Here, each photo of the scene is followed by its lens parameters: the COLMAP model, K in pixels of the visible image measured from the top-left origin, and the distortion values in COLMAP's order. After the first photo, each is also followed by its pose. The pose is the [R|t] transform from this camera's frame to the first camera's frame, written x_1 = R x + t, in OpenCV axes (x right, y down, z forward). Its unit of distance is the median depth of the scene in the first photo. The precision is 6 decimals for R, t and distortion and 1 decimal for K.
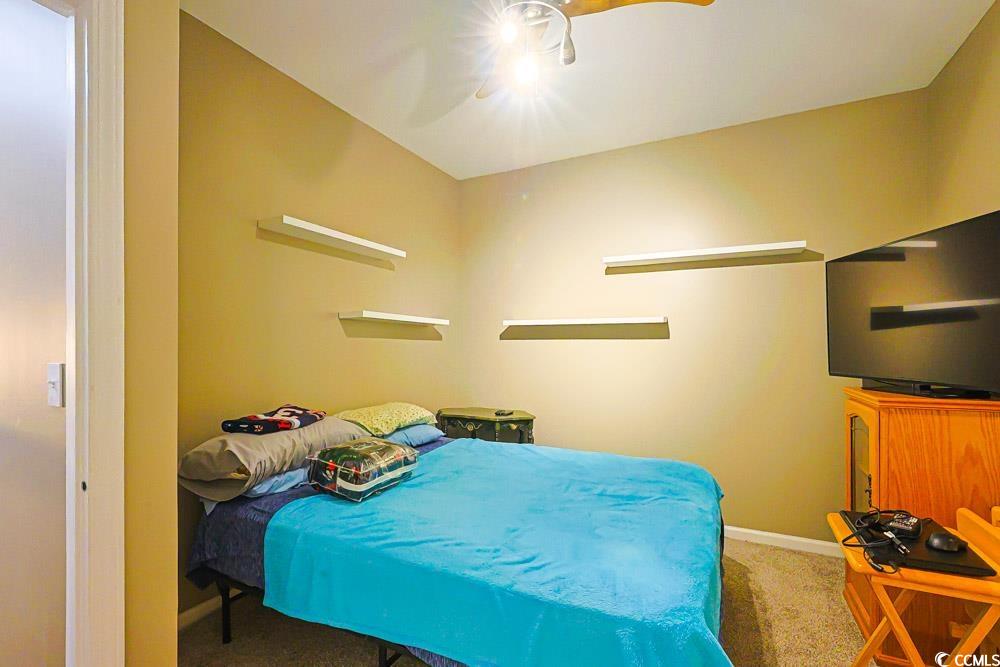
lens RADIAL K [[431.3, 0, 512.4], [0, 431.3, 354.0], [0, 0, 1]] dist [-0.004755, 0.000795]
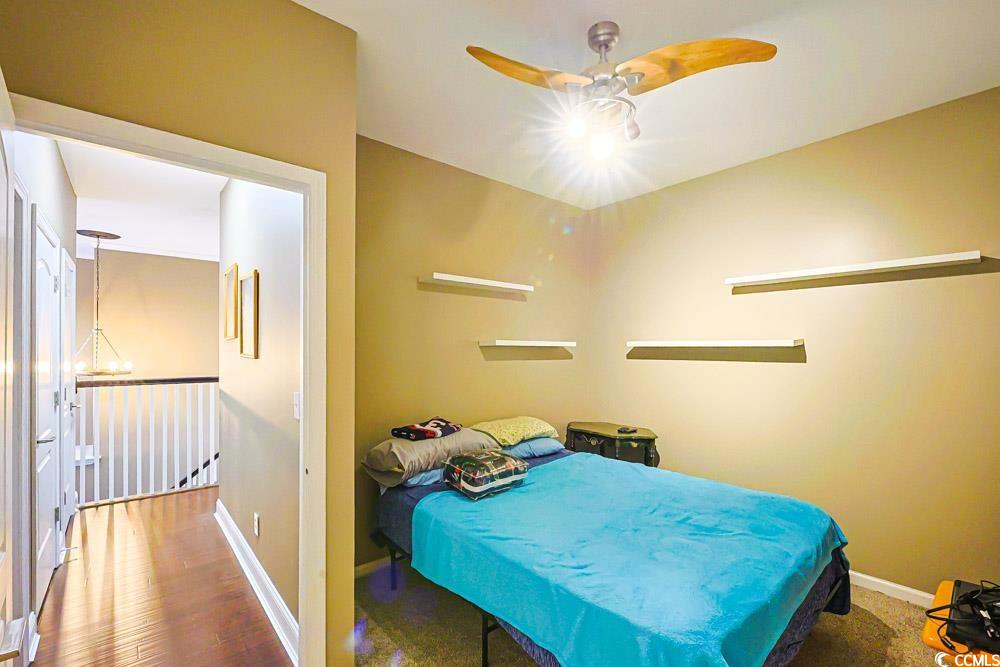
lens RADIAL K [[431.3, 0, 510.4], [0, 431.3, 350.1], [0, 0, 1]] dist [-0.004755, 0.000795]
pose [[0.925255, -0.004465, -0.379320, 0.201923], [-0.000849, 0.999904, -0.013841, -0.076133], [0.379345, 0.013129, 0.925162, -0.137082]]
